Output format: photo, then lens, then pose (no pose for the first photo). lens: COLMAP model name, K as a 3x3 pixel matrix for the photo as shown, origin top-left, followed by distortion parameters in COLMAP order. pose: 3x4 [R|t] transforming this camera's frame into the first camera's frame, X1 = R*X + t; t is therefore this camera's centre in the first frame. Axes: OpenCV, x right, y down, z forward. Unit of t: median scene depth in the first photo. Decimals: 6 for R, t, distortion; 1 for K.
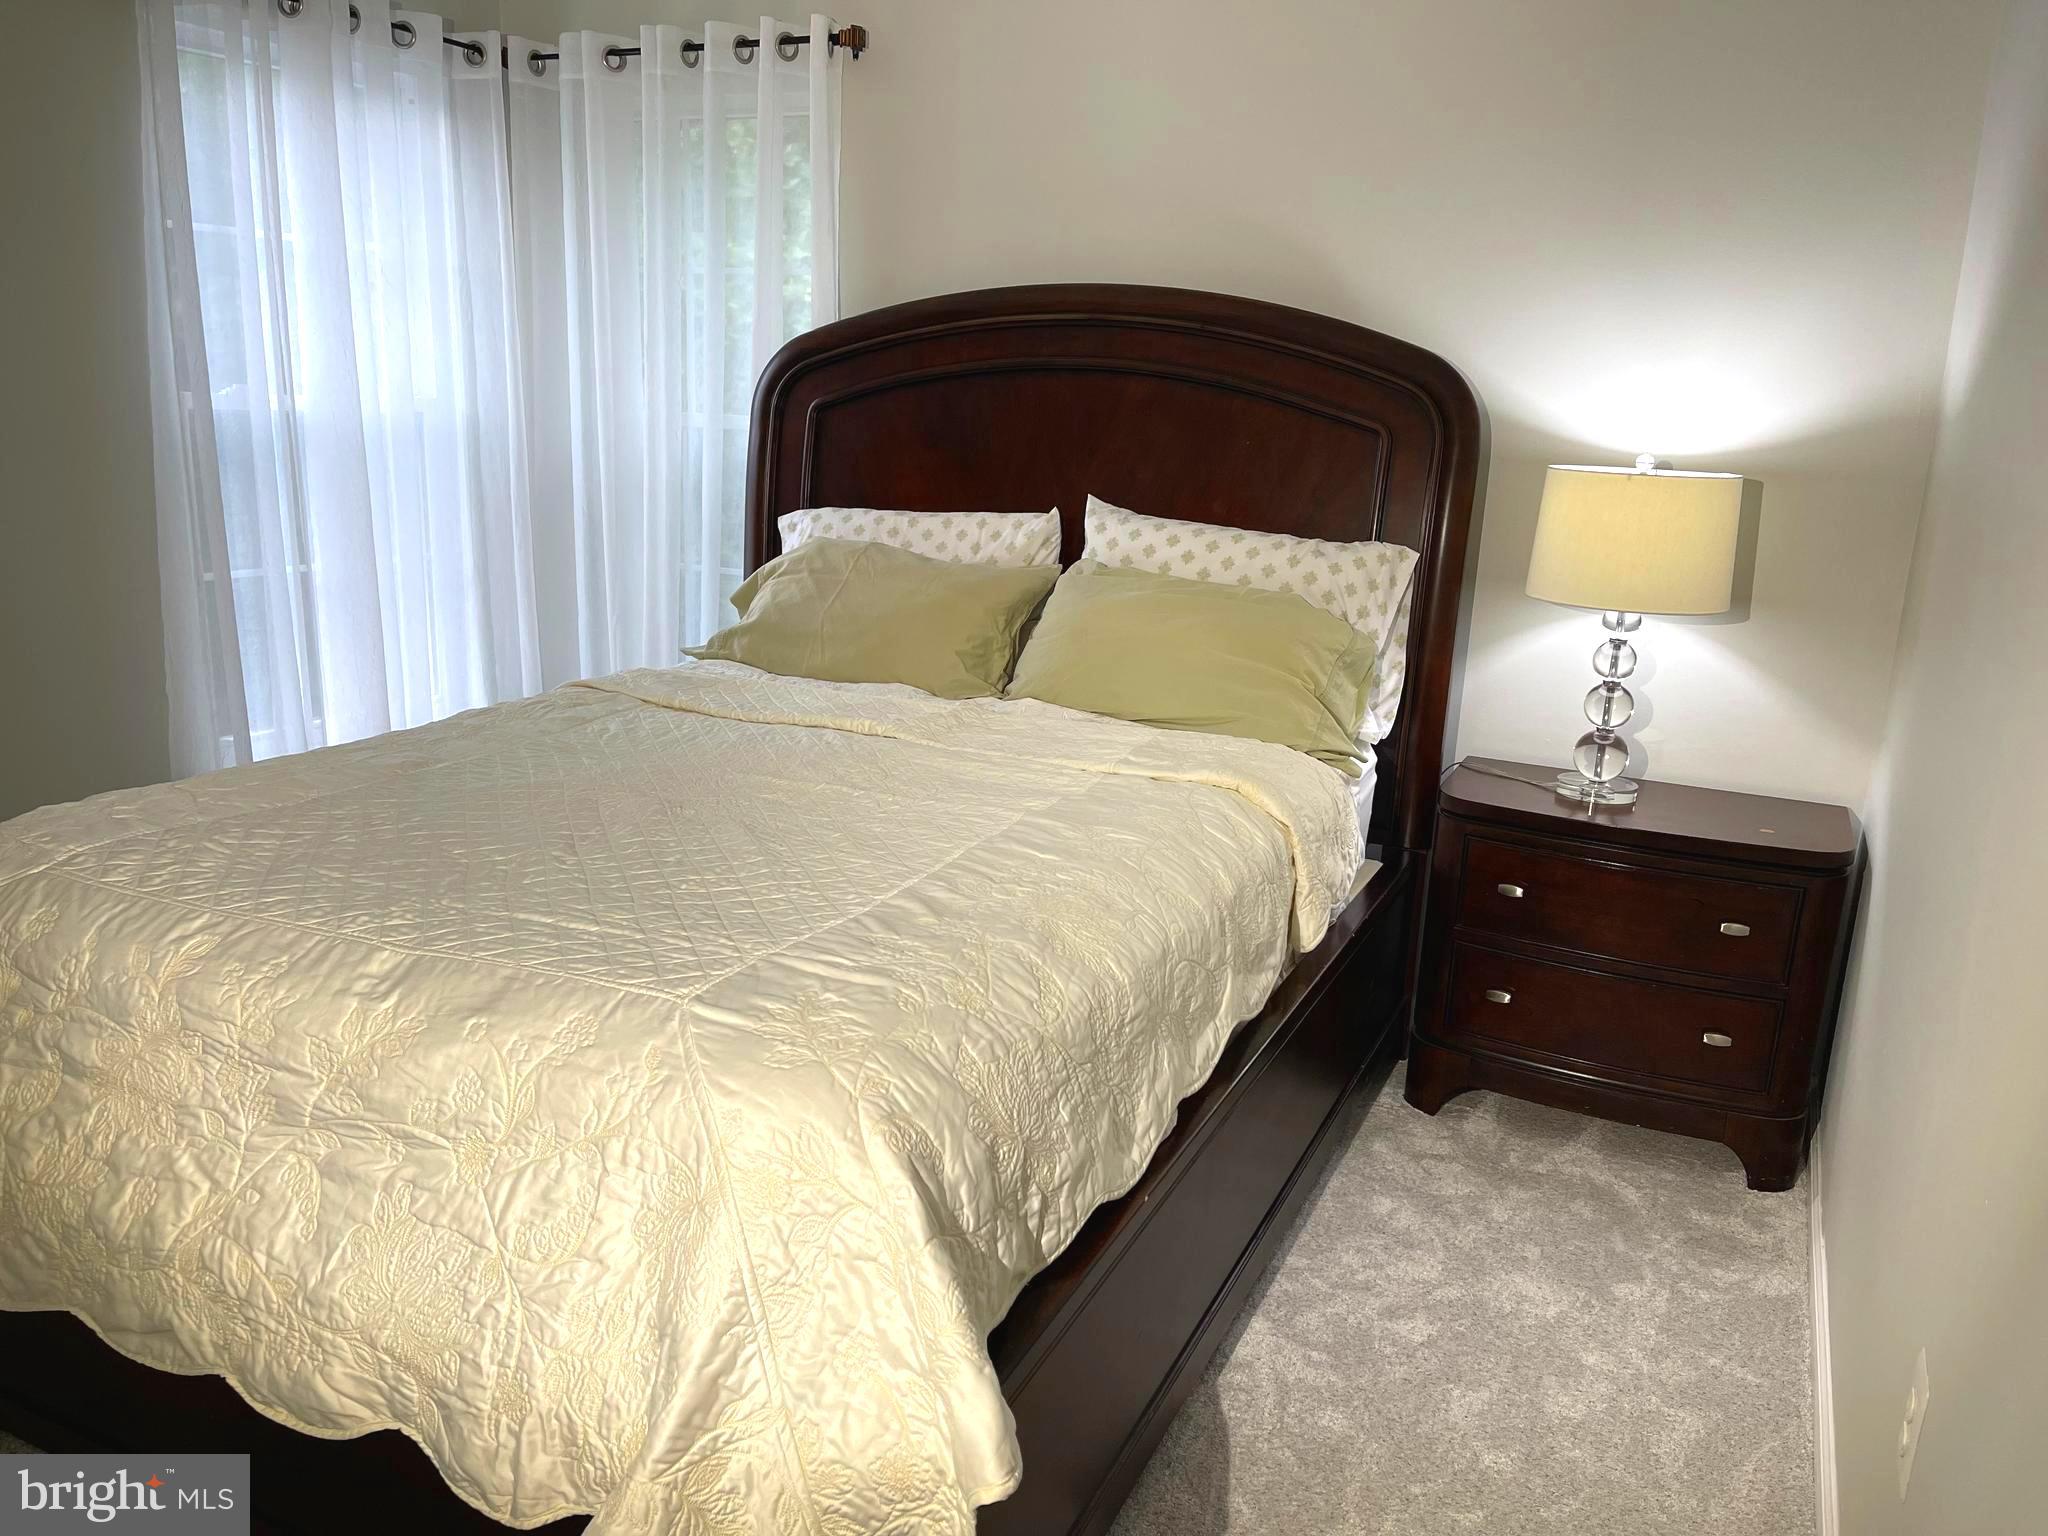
lens RADIAL K [[1558.5, 0, 1026.1], [0, 1558.5, 775.0], [0, 0, 1]] dist [0.059186, -0.001473]
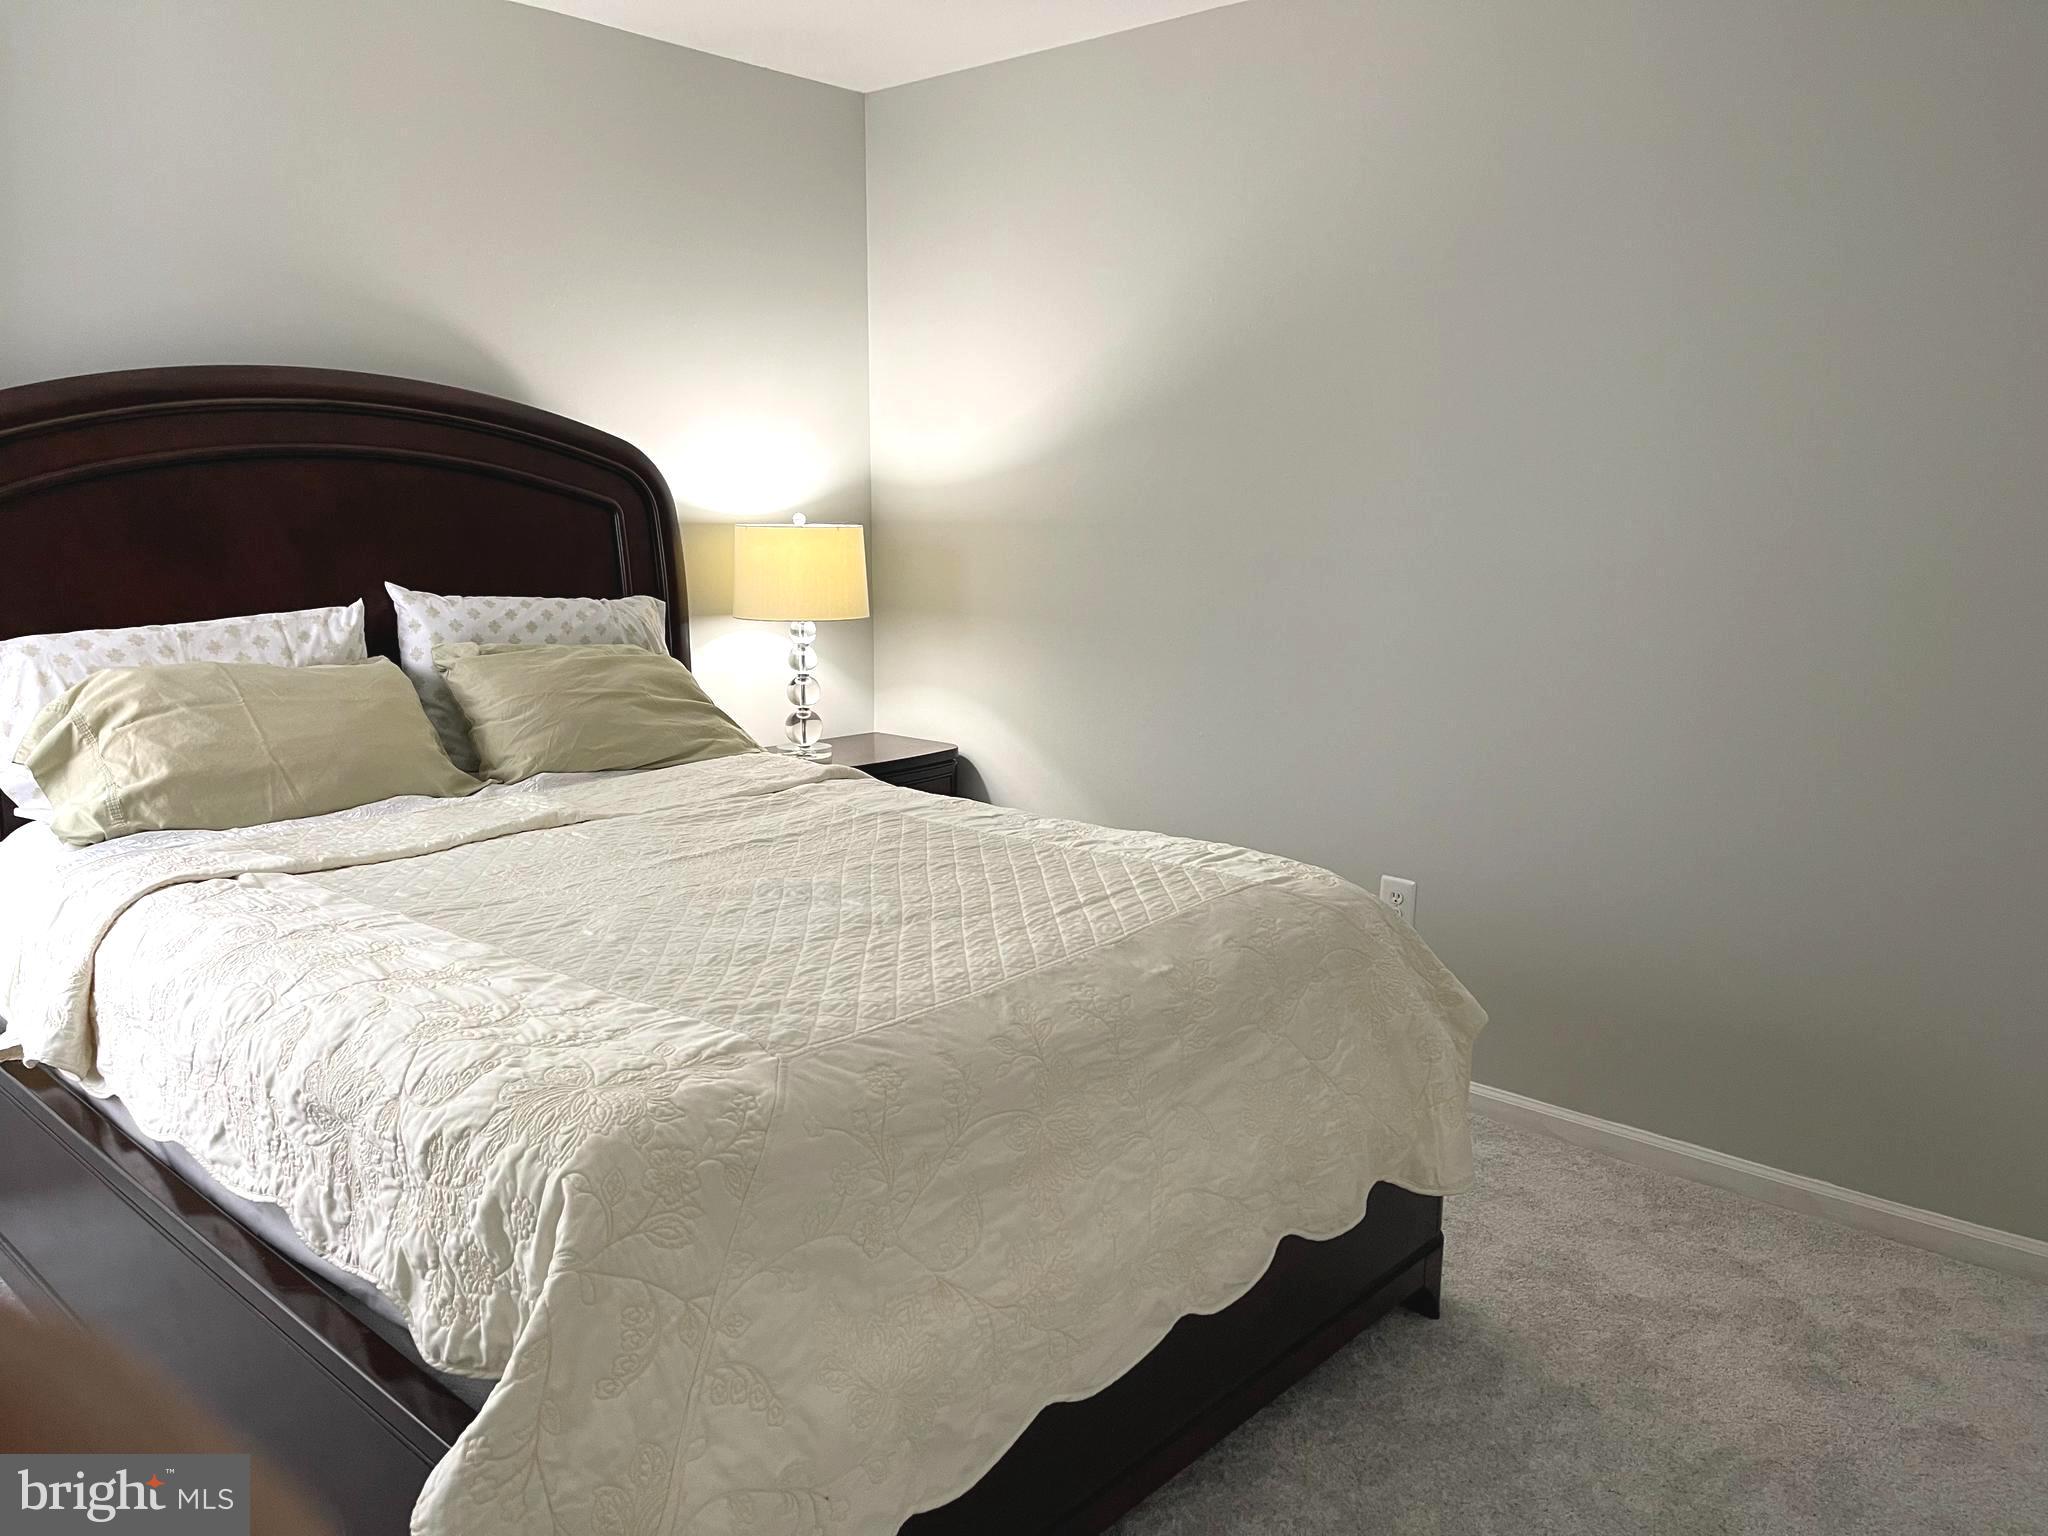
lens RADIAL K [[1558.5, 0, 1026.1], [0, 1558.5, 775.0], [0, 0, 1]] dist [0.059186, -0.001473]
pose [[0.304001, -0.206209, 0.930087, -0.771382], [0.251211, 0.959091, 0.130530, -0.092477], [-0.918954, 0.193966, 0.343367, 0.324635]]
